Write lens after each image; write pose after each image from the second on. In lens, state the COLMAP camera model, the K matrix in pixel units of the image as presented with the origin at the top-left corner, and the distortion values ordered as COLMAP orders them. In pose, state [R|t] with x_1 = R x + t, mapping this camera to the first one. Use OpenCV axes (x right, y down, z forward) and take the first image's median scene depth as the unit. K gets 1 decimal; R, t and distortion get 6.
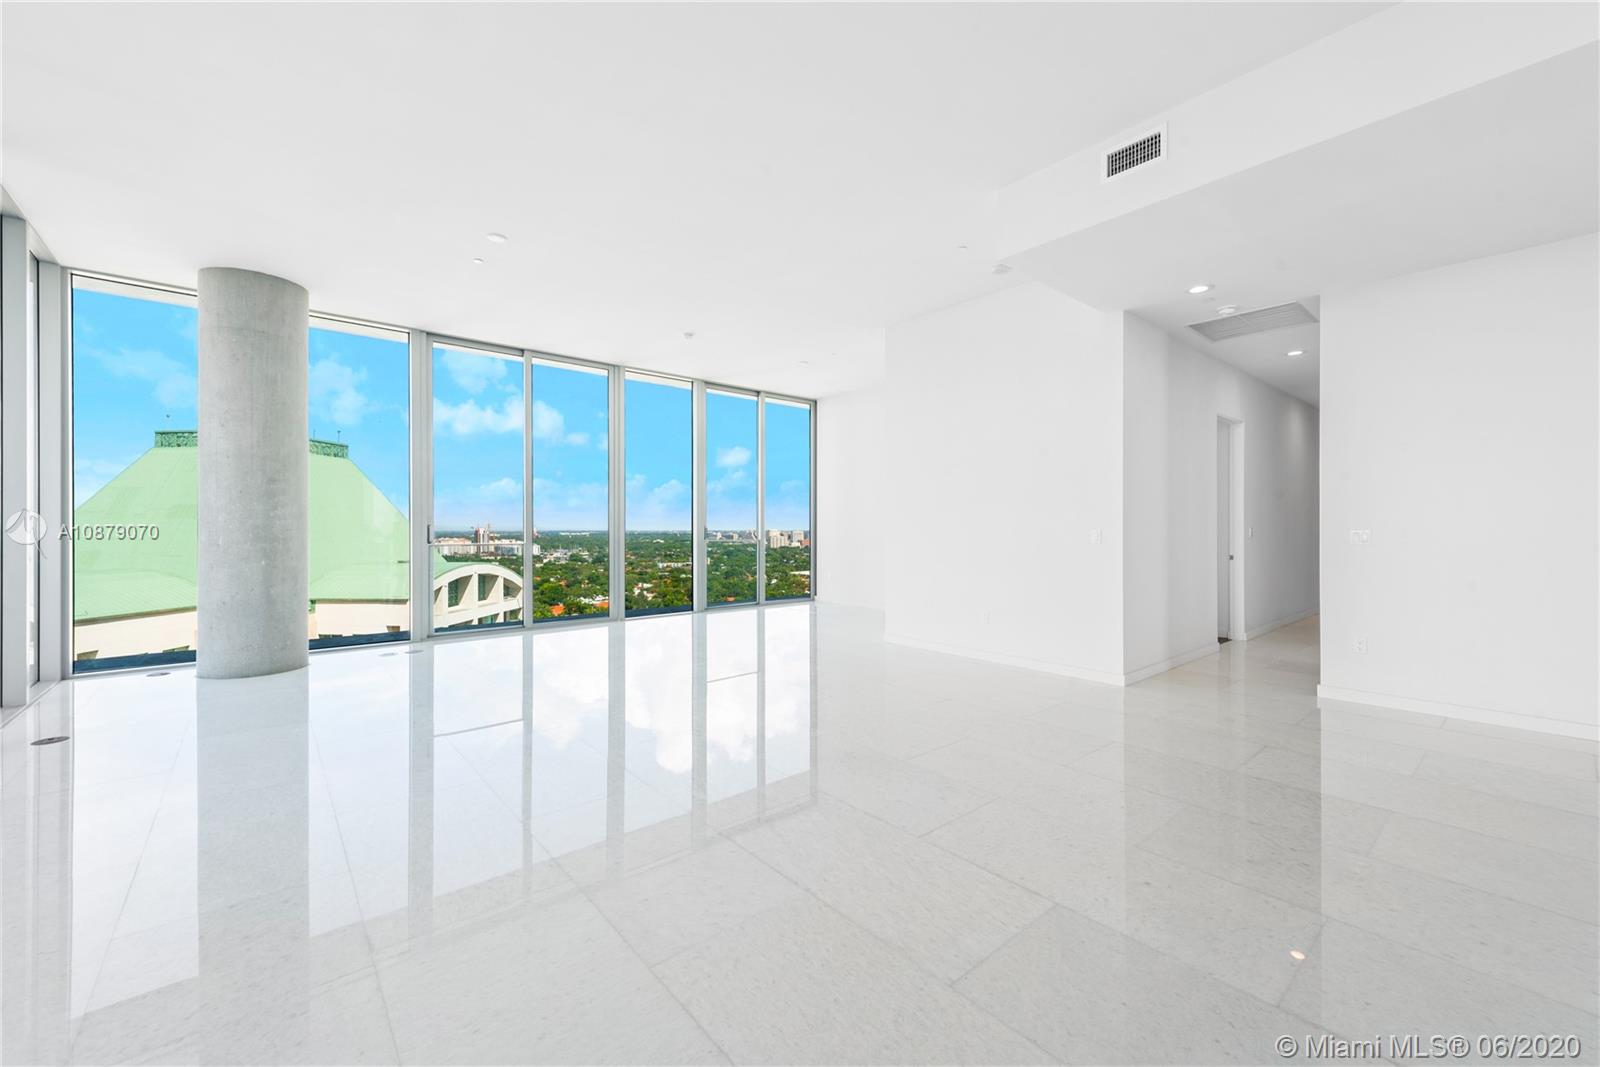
lens RADIAL K [[625.4, 0, 802.5], [0, 625.4, 535.3], [0, 0, 1]] dist [-0.003451, -0.000342]
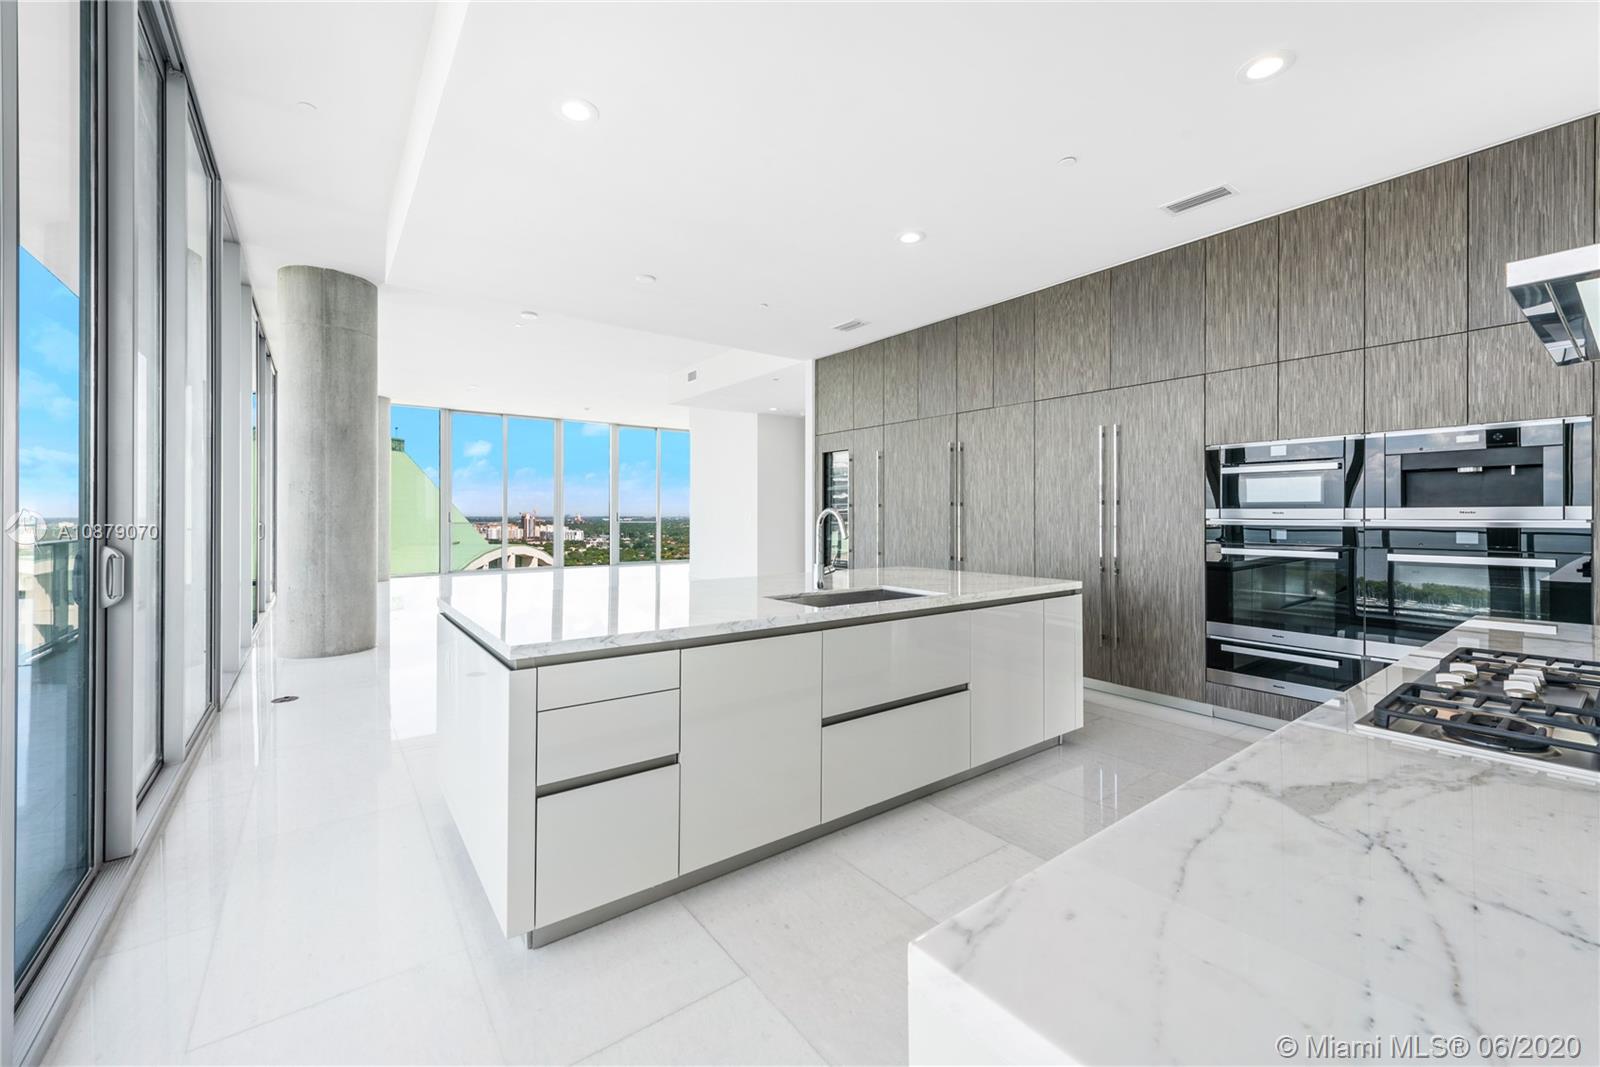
lens RADIAL K [[625.4, 0, 811.0], [0, 625.4, 516.1], [0, 0, 1]] dist [-0.003451, -0.000342]
pose [[0.998747, 0.003554, -0.049914, 0.447116], [-0.004031, 0.999947, -0.009463, 0.007033], [0.049878, 0.009652, 0.998709, -0.629922]]
